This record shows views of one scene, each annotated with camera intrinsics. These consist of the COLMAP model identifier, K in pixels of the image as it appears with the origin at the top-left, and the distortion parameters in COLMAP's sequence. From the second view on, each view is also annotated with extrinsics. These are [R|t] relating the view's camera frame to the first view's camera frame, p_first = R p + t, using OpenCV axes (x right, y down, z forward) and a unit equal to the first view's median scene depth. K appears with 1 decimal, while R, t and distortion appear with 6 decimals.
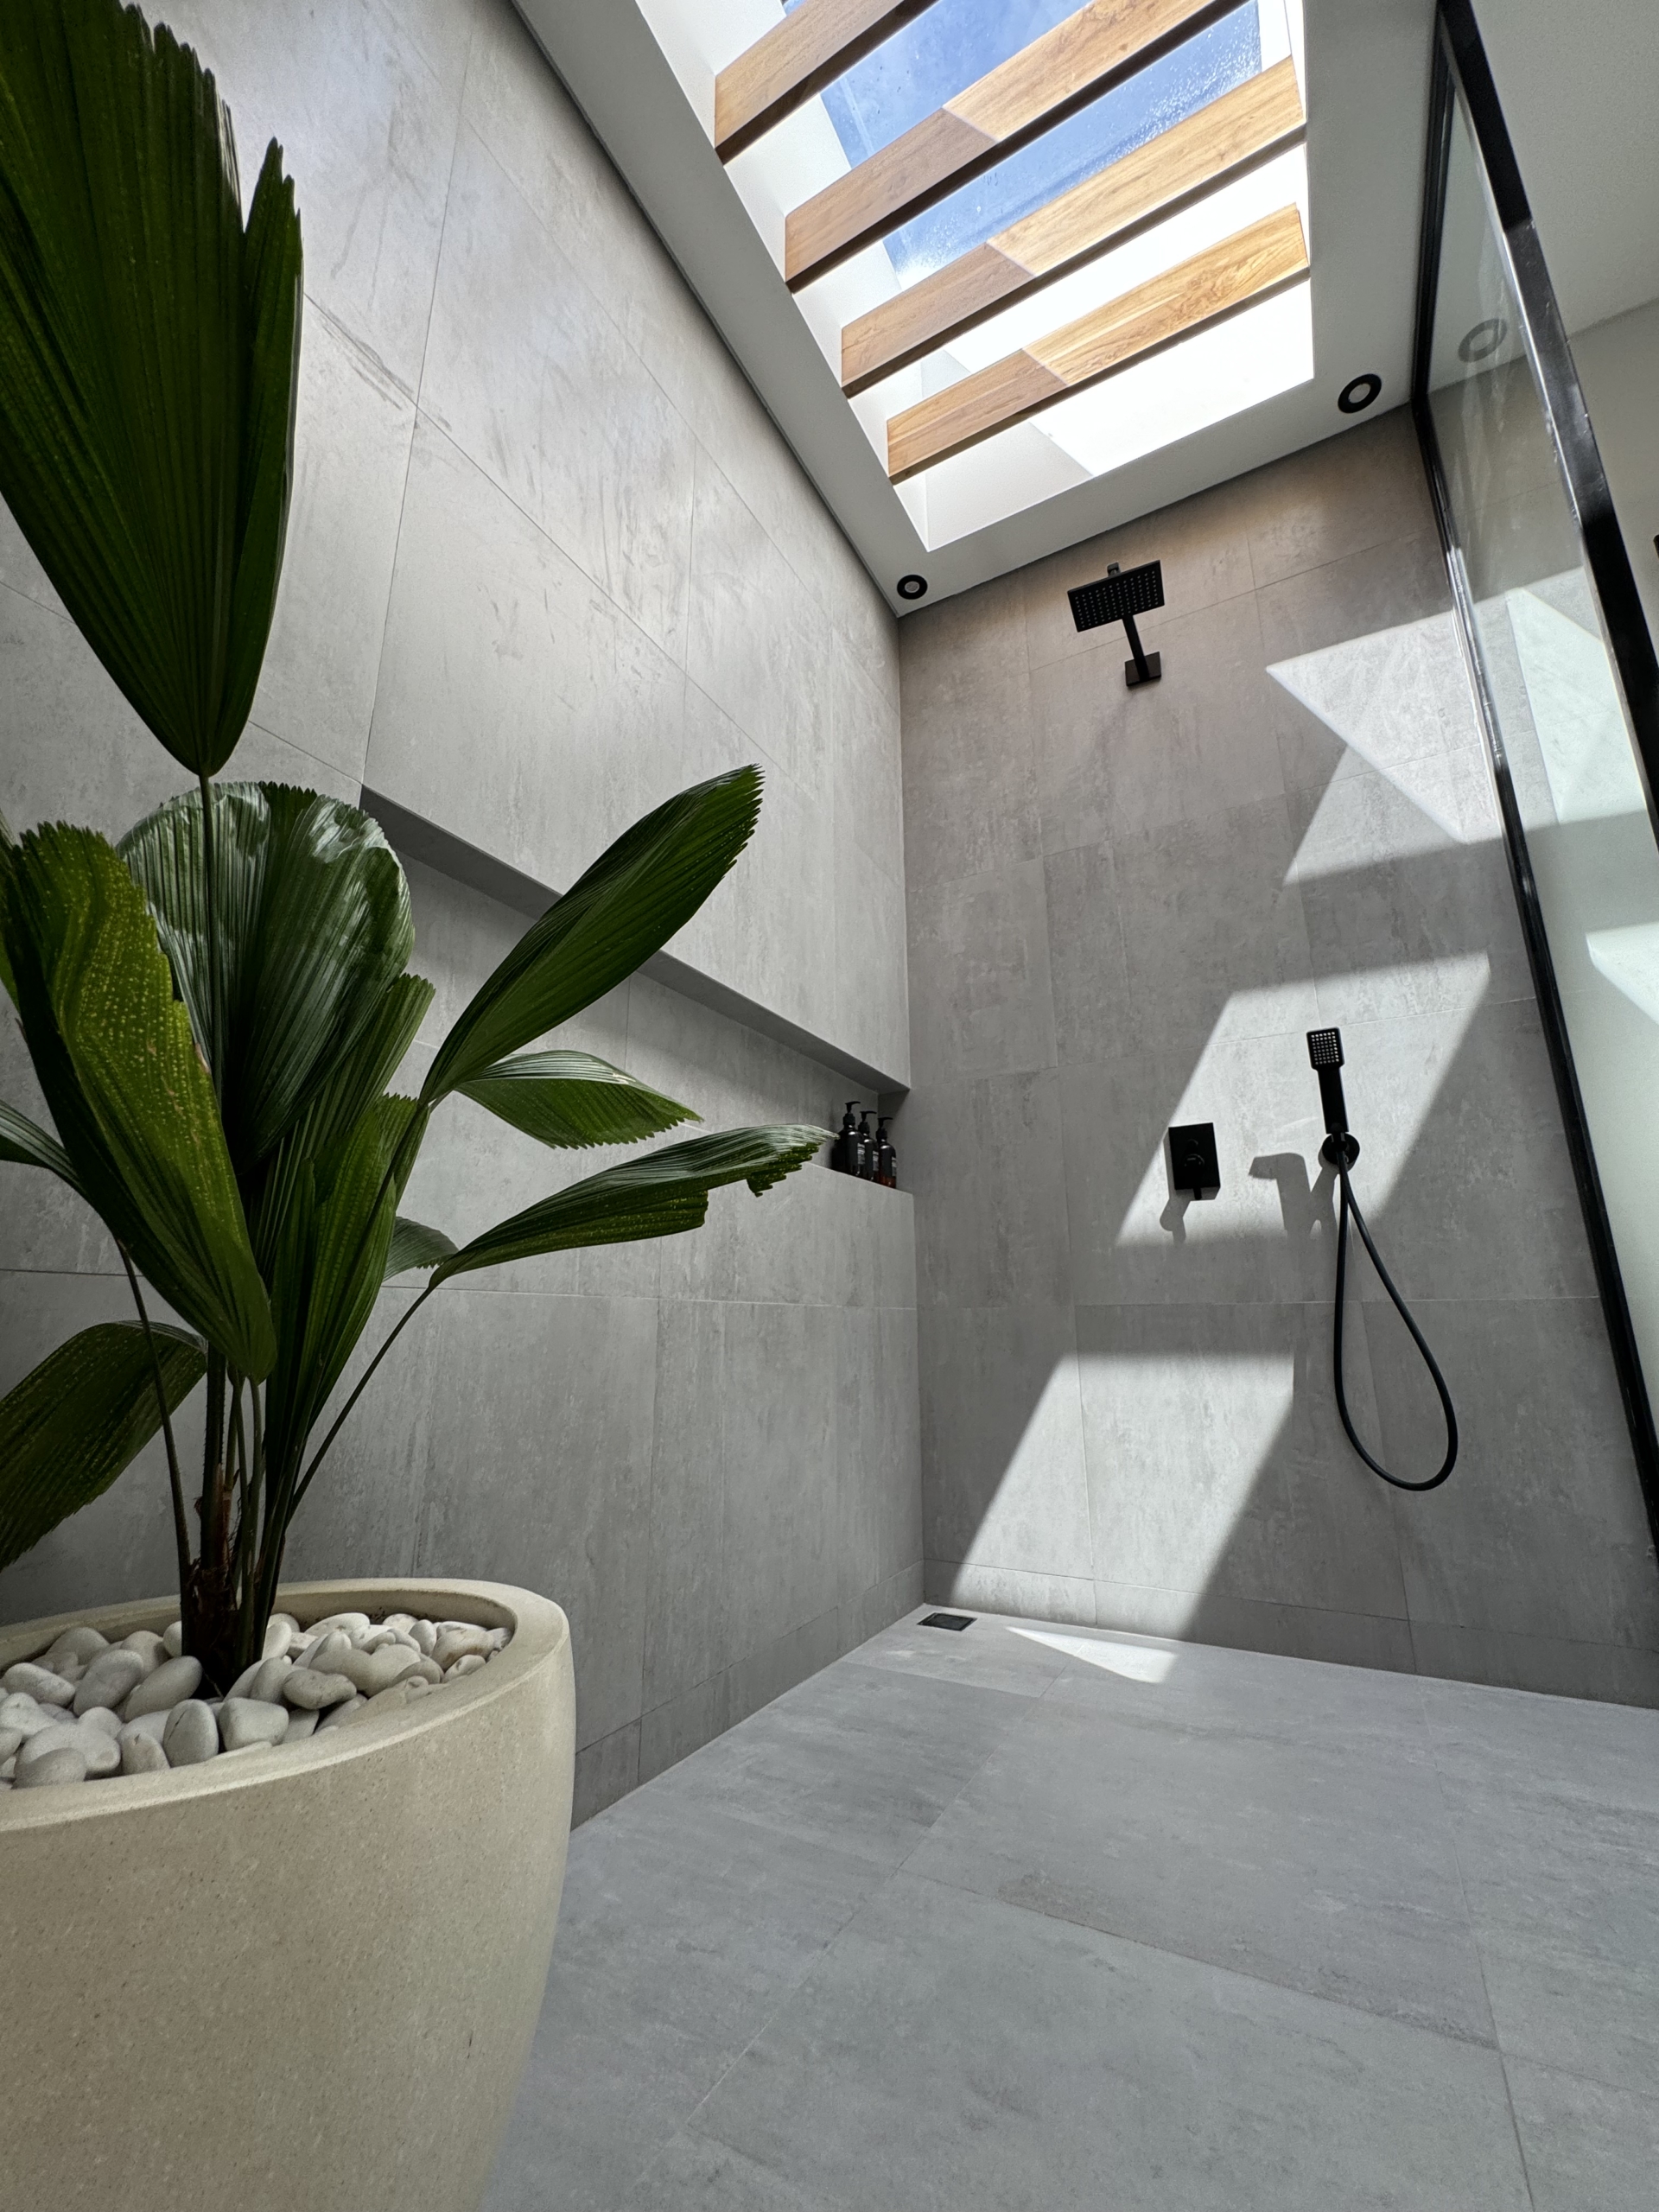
lens RADIAL K [[885.3, 0, 835.8], [0, 885.3, 1100.4], [0, 0, 1]] dist [-0.004727, 0.001520]
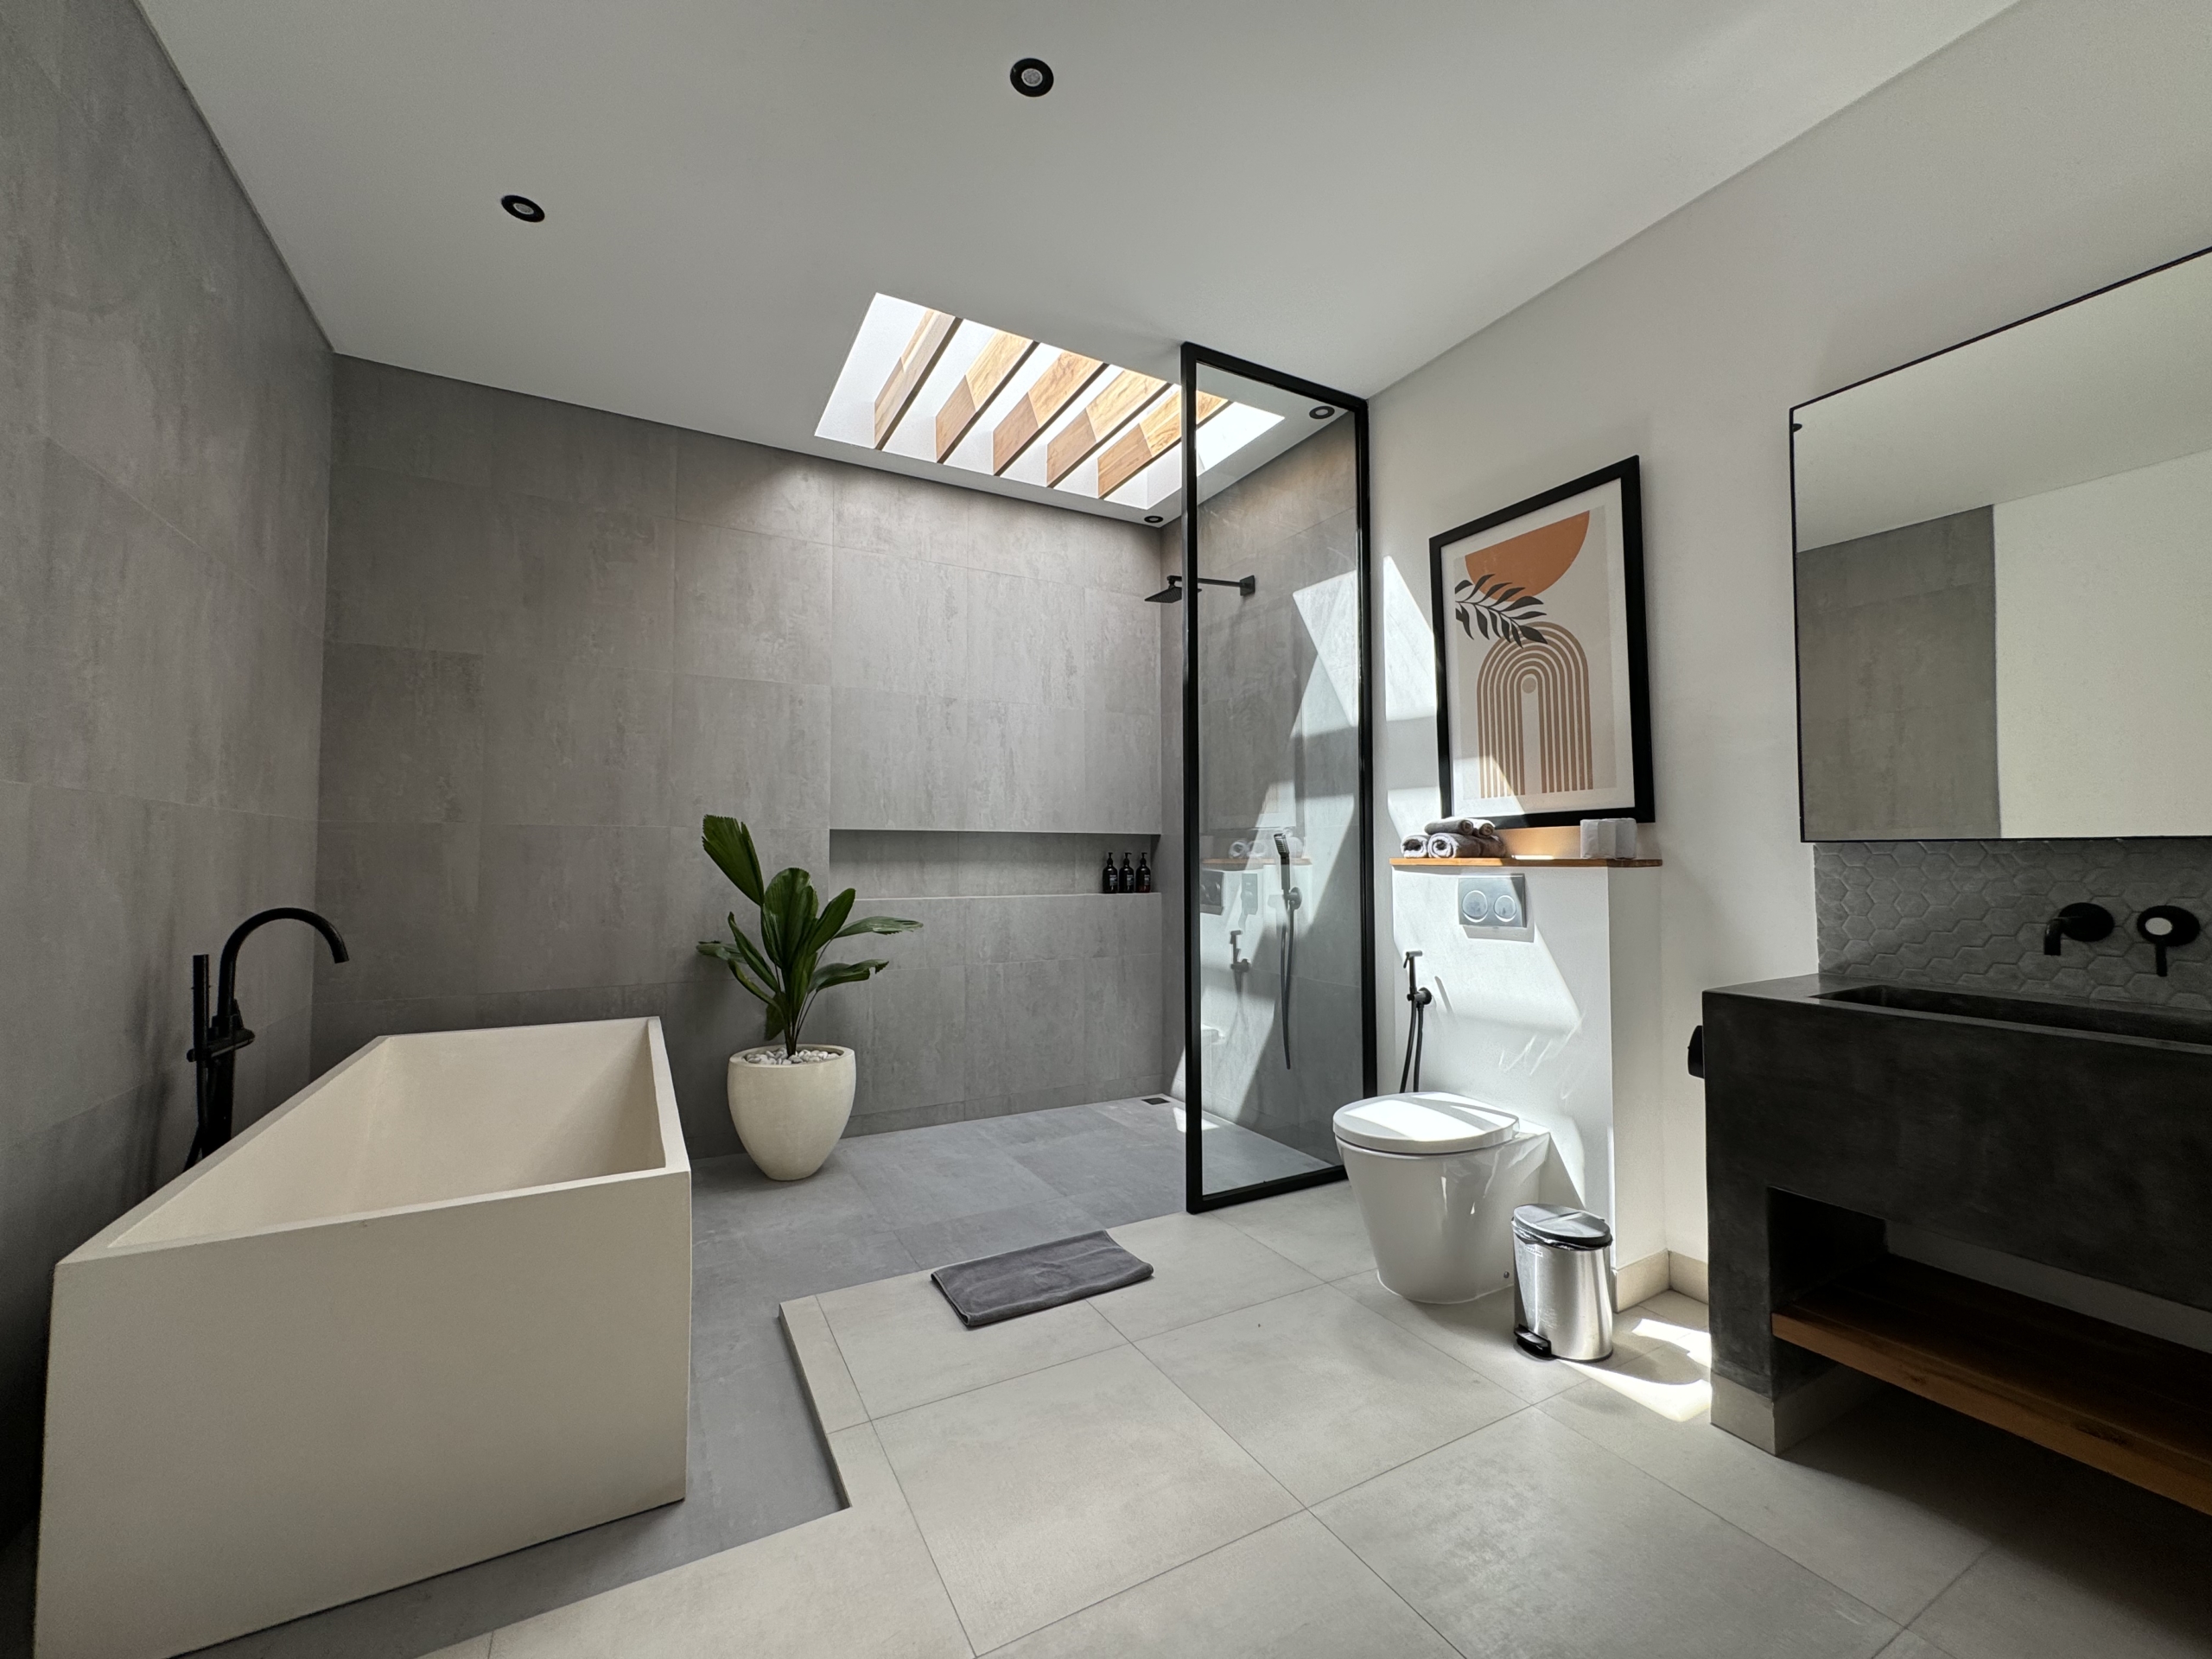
lens RADIAL K [[885.3, 0, 1106.9], [0, 885.3, 821.6], [0, 0, 1]] dist [-0.004727, 0.001520]
pose [[0.846758, -0.017698, -0.531684, 1.143477], [0.128566, 0.976628, 0.172244, -0.438218], [0.516210, -0.214206, 0.829243, -0.665513]]
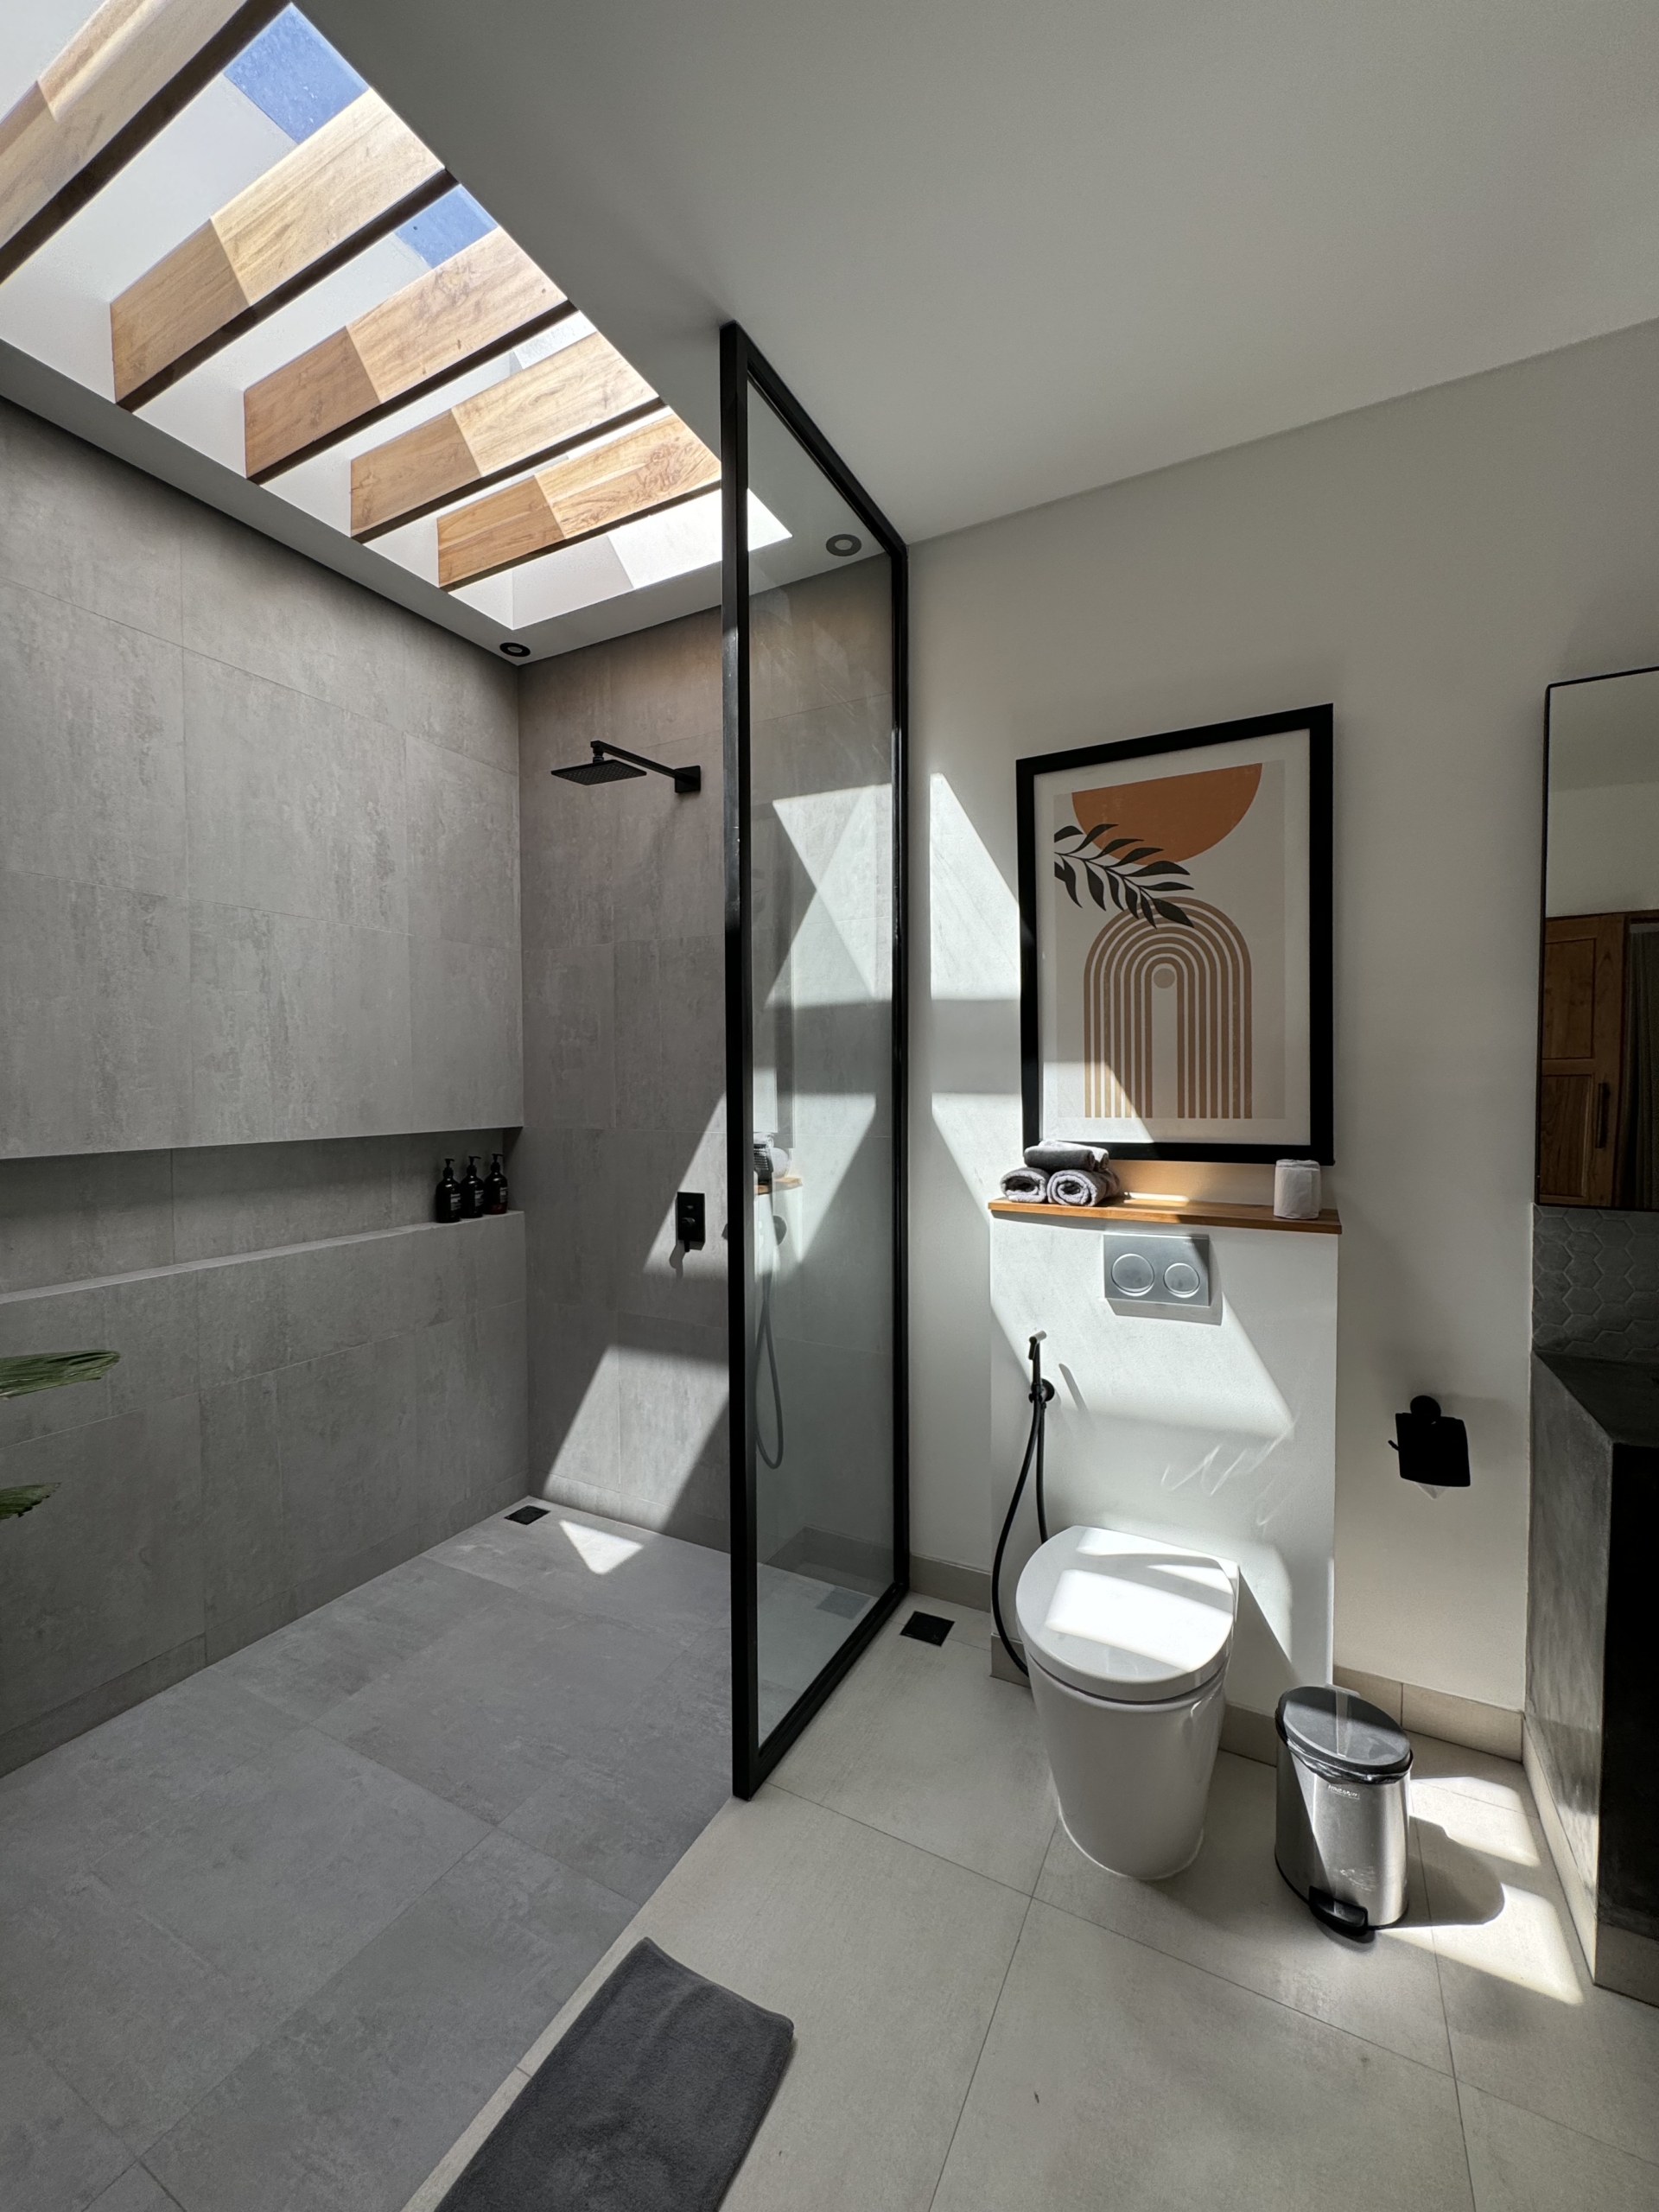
lens RADIAL K [[885.3, 0, 832.8], [0, 885.3, 1100.1], [0, 0, 1]] dist [-0.004727, 0.001520]
pose [[0.999721, 0.001376, 0.023598, 0.585985], [-0.007785, 0.961772, 0.273742, -0.469131], [-0.022320, -0.273849, 0.961514, -0.230570]]
